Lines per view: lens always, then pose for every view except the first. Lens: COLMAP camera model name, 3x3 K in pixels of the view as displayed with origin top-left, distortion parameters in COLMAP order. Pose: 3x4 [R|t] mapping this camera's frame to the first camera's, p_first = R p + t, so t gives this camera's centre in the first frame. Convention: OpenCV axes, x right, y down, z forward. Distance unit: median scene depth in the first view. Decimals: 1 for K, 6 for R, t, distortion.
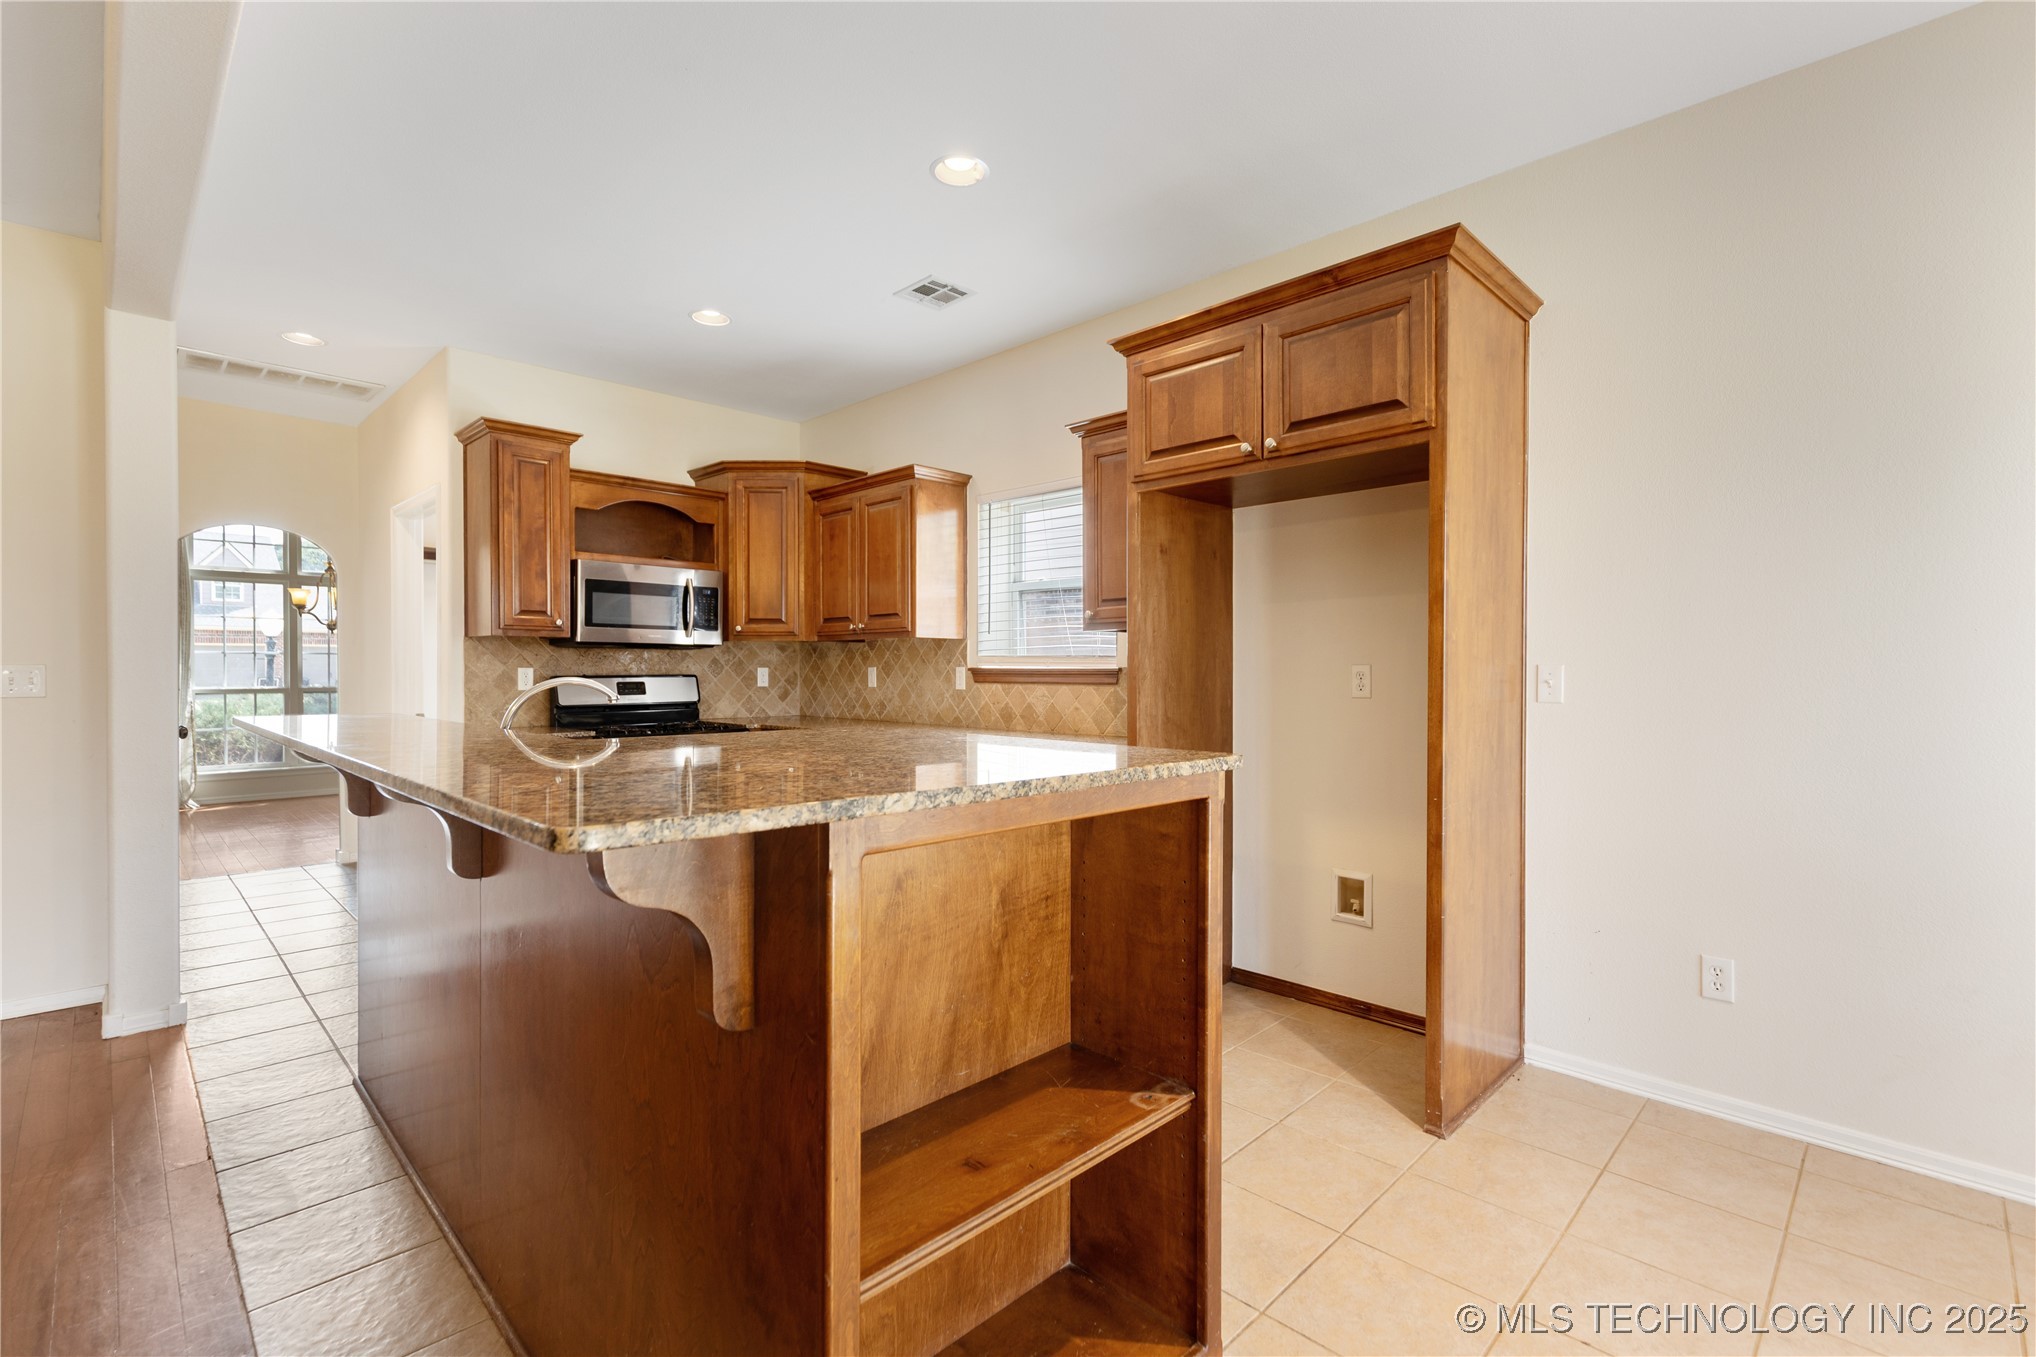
lens RADIAL K [[912.7, 0, 1024.1], [0, 912.7, 676.1], [0, 0, 1]] dist [0.011376, -0.001102]
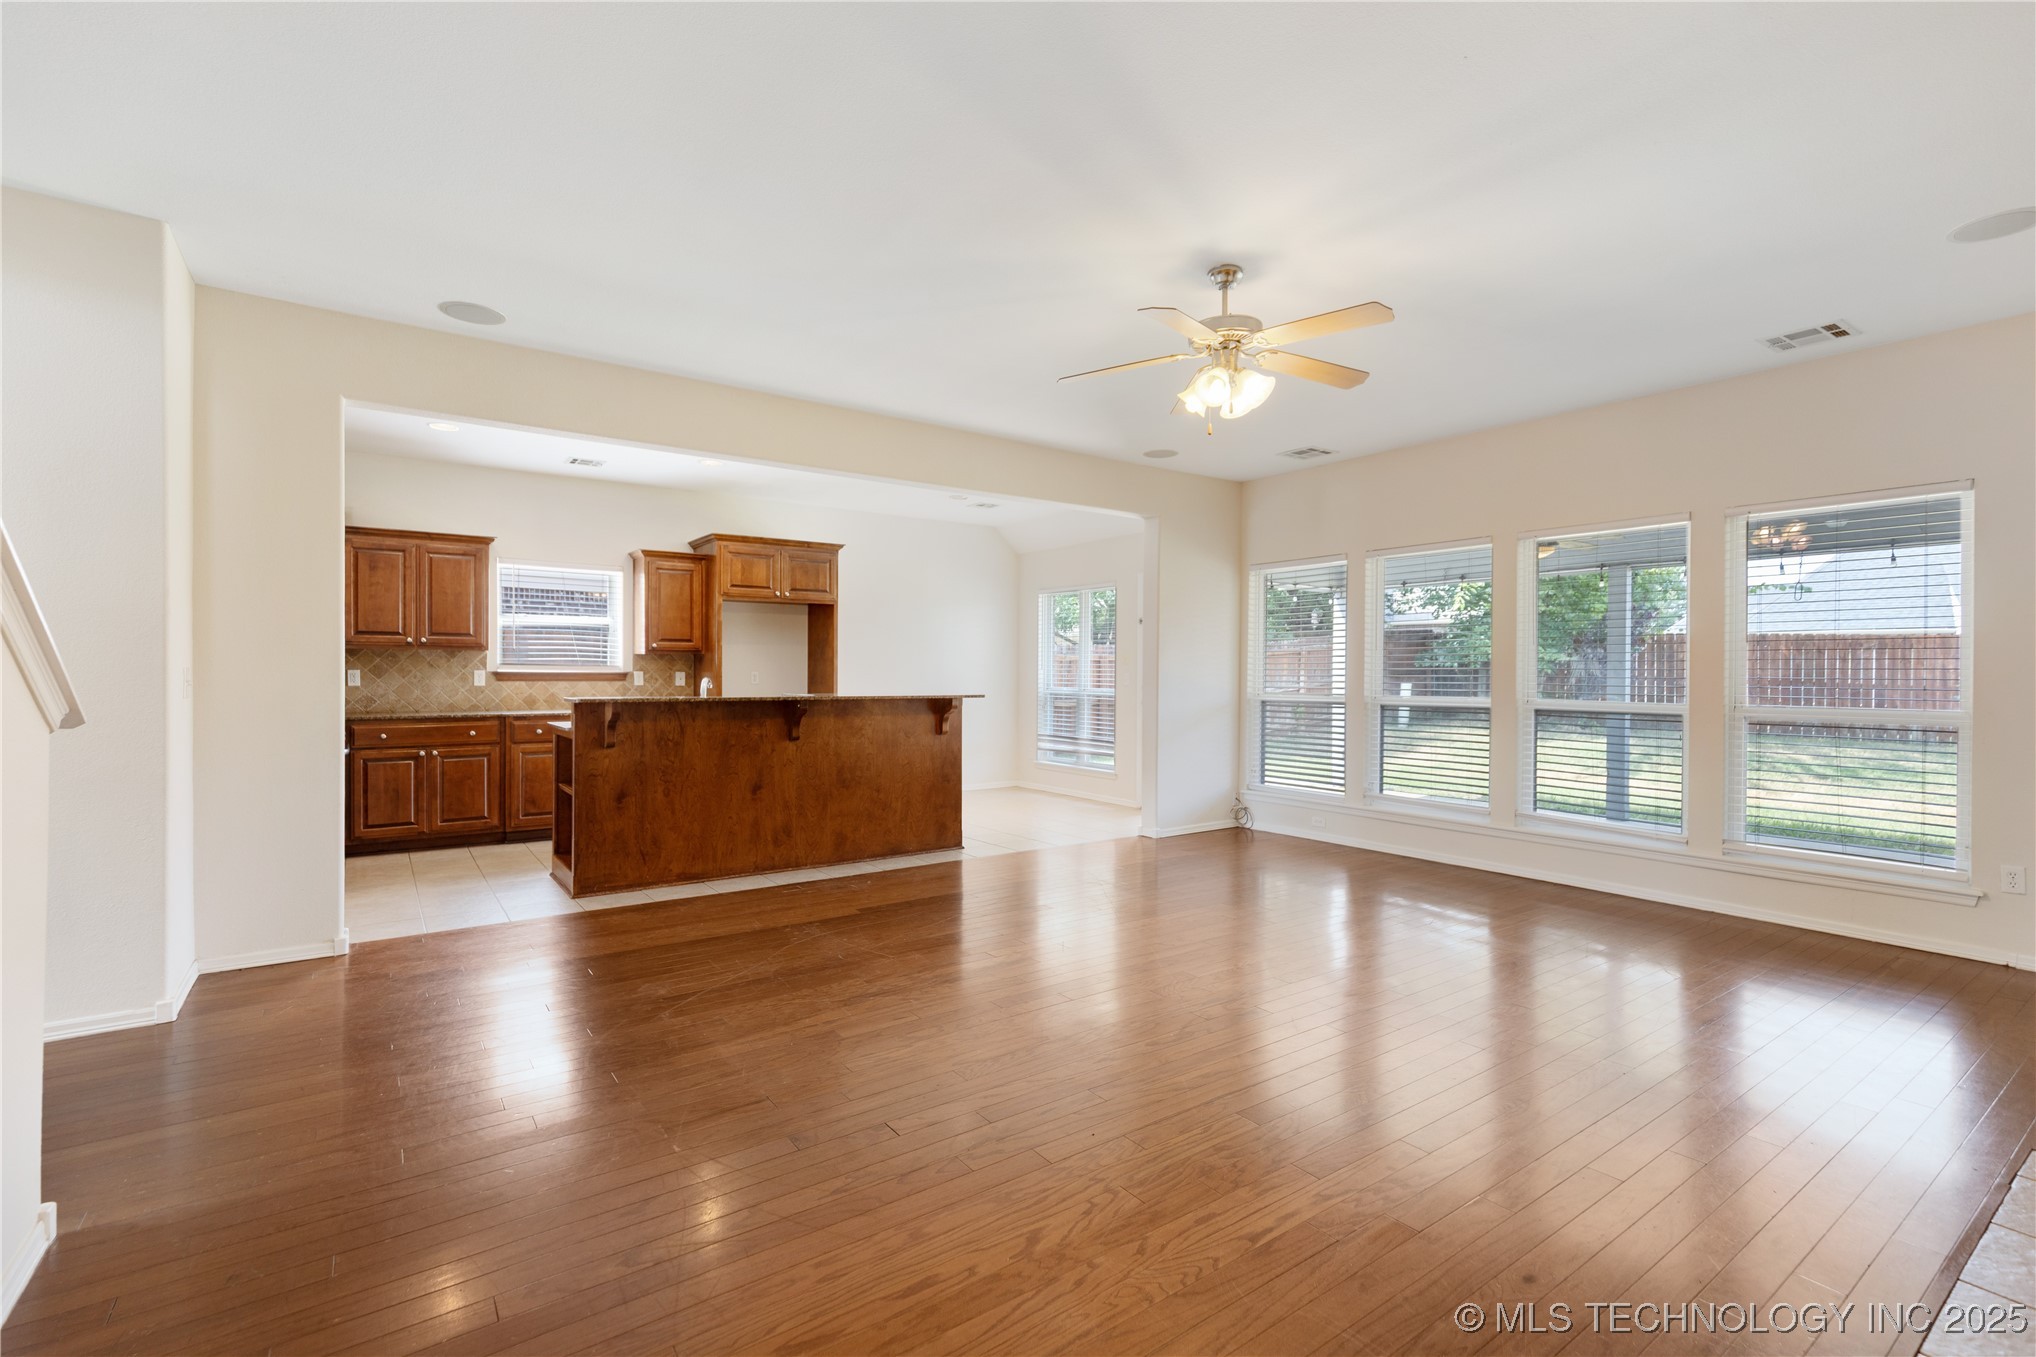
lens RADIAL K [[912.7, 0, 1011.9], [0, 912.7, 678.7], [0, 0, 1]] dist [0.011376, -0.001102]
pose [[0.164451, -0.005724, 0.986369, -1.426117], [0.002114, 0.999983, 0.005450, -0.003009], [-0.986383, 0.001188, 0.164461, -0.092077]]
